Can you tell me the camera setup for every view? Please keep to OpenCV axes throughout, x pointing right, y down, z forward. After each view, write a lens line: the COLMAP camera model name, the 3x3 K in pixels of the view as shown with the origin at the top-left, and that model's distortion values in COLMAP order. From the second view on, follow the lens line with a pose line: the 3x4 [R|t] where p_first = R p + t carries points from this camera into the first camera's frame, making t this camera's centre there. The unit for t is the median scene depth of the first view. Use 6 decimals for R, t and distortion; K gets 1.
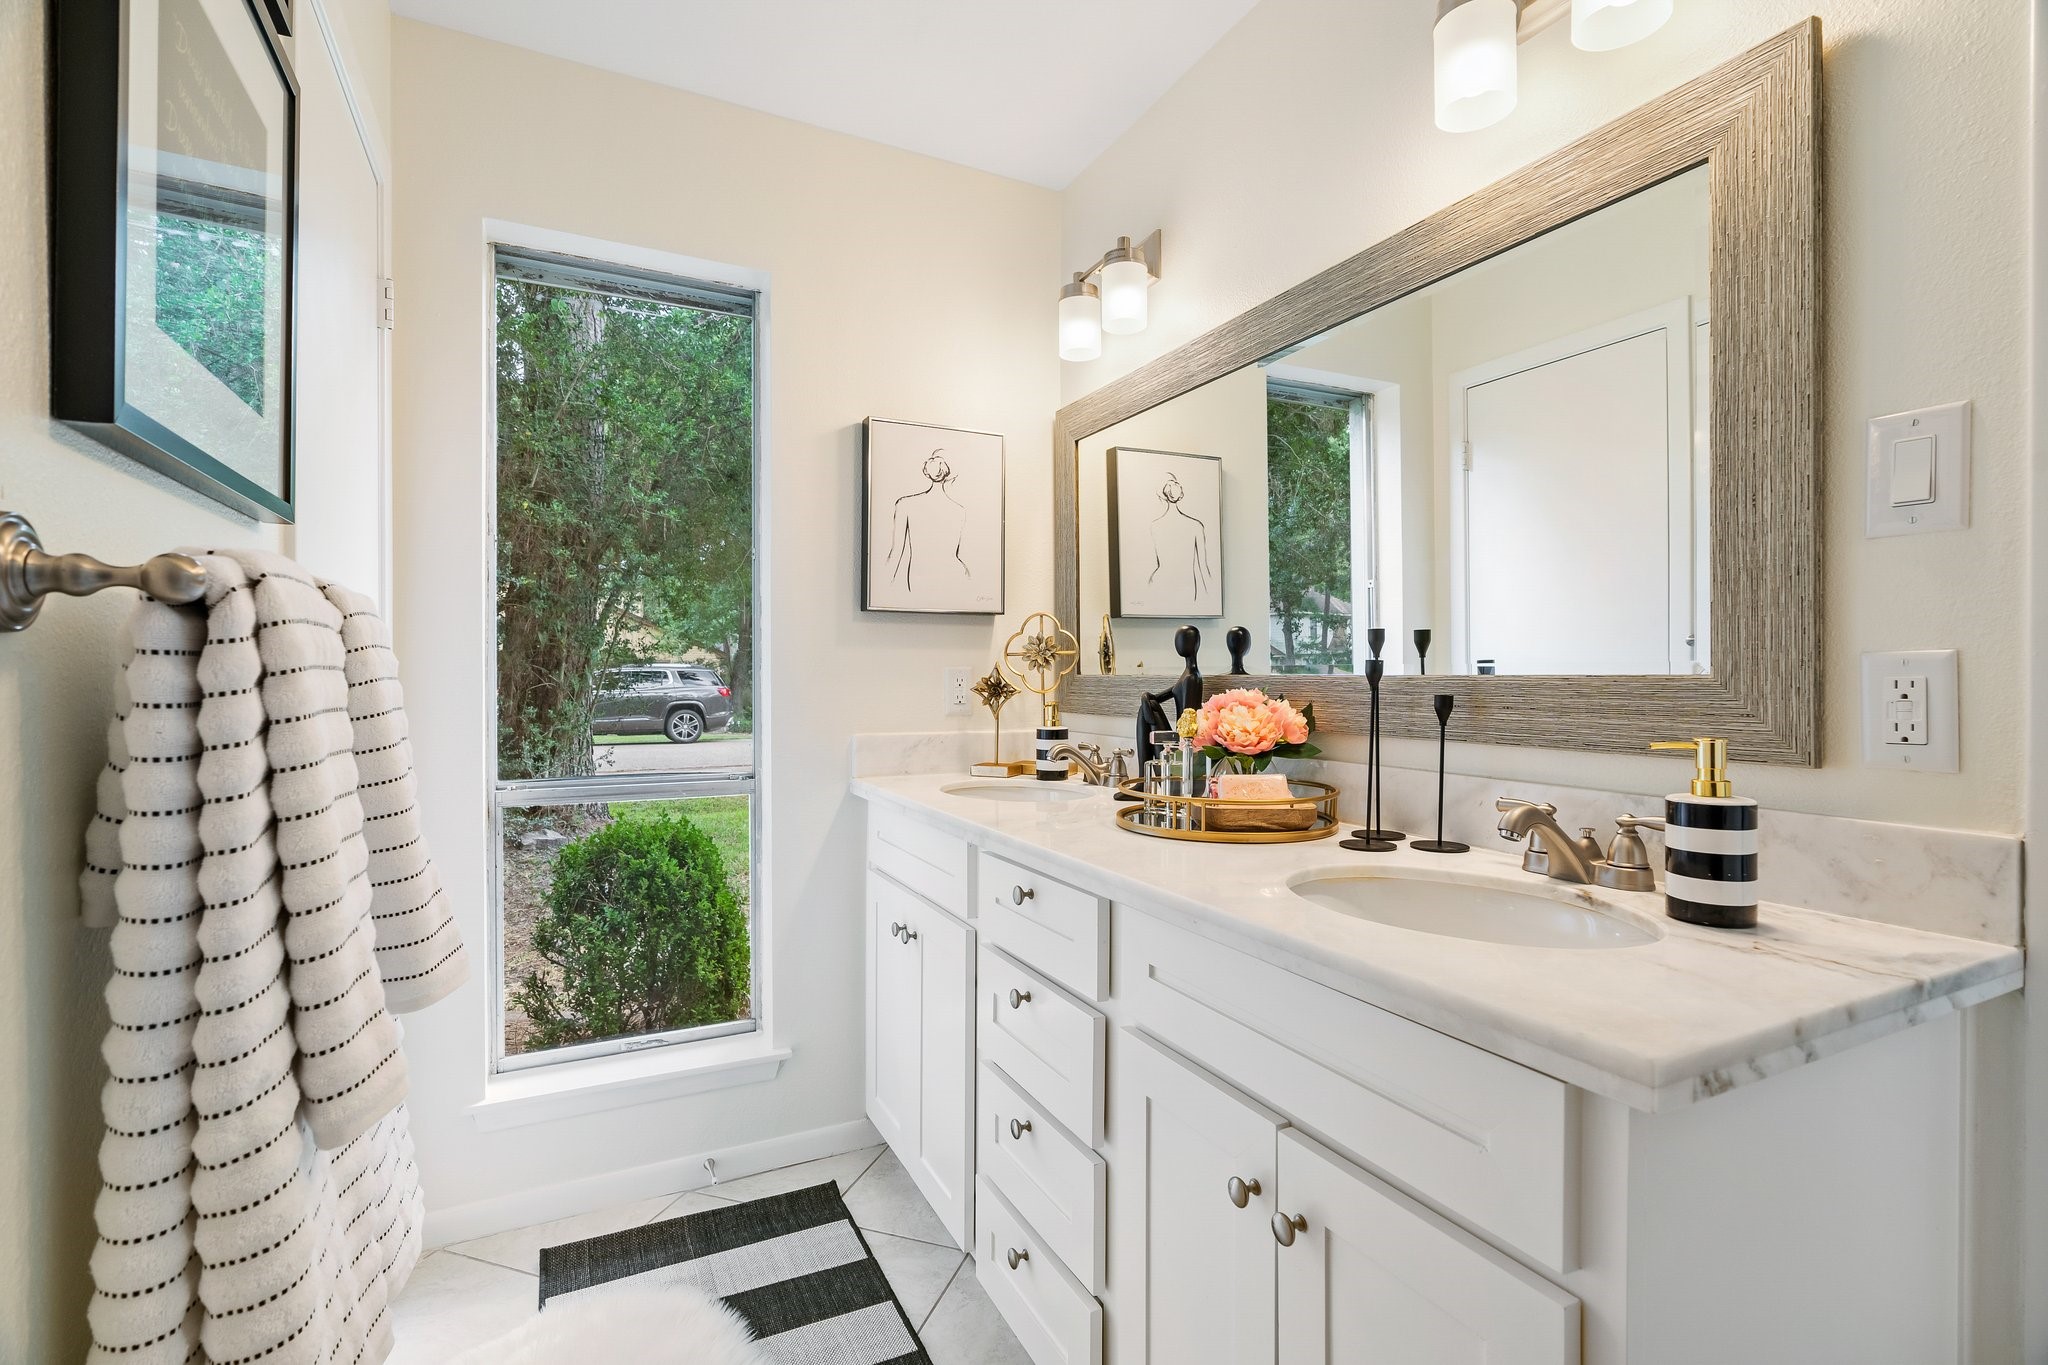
lens RADIAL K [[948.1, 0, 1022.5], [0, 948.1, 673.2], [0, 0, 1]] dist [-0.000513, 0.000010]
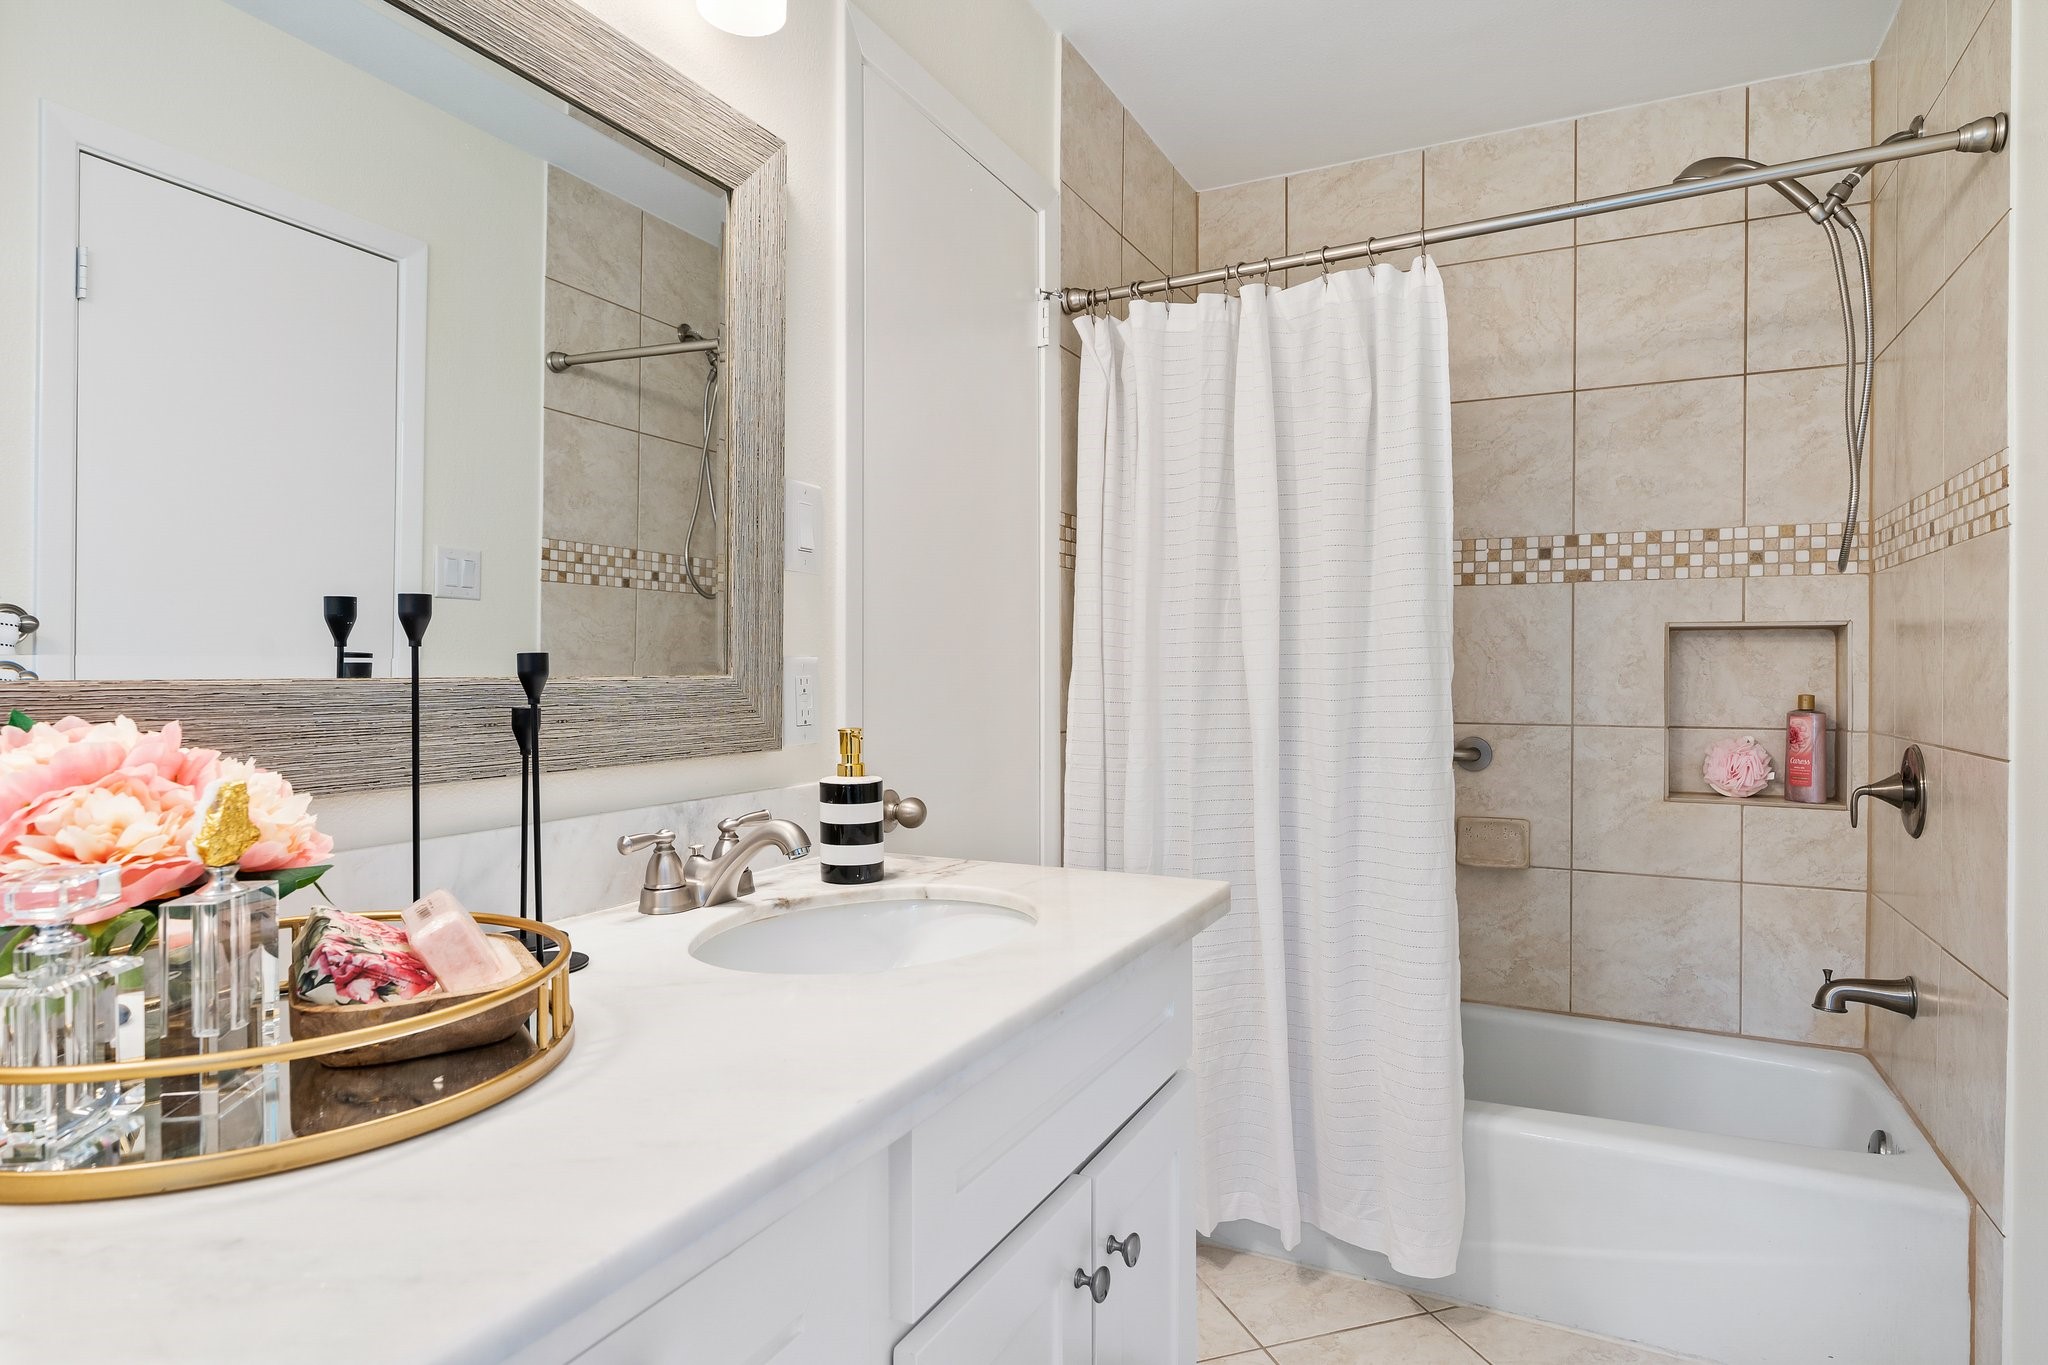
lens RADIAL K [[1103.8, 0, 1025.8], [0, 1103.8, 680.7], [0, 0, 1]] dist [0.004880, -0.000770]
pose [[-0.575589, 0.001667, 0.817737, -0.424081], [0.004836, 0.999987, 0.001366, 0.006712], [-0.817724, 0.004741, -0.575590, 1.286058]]
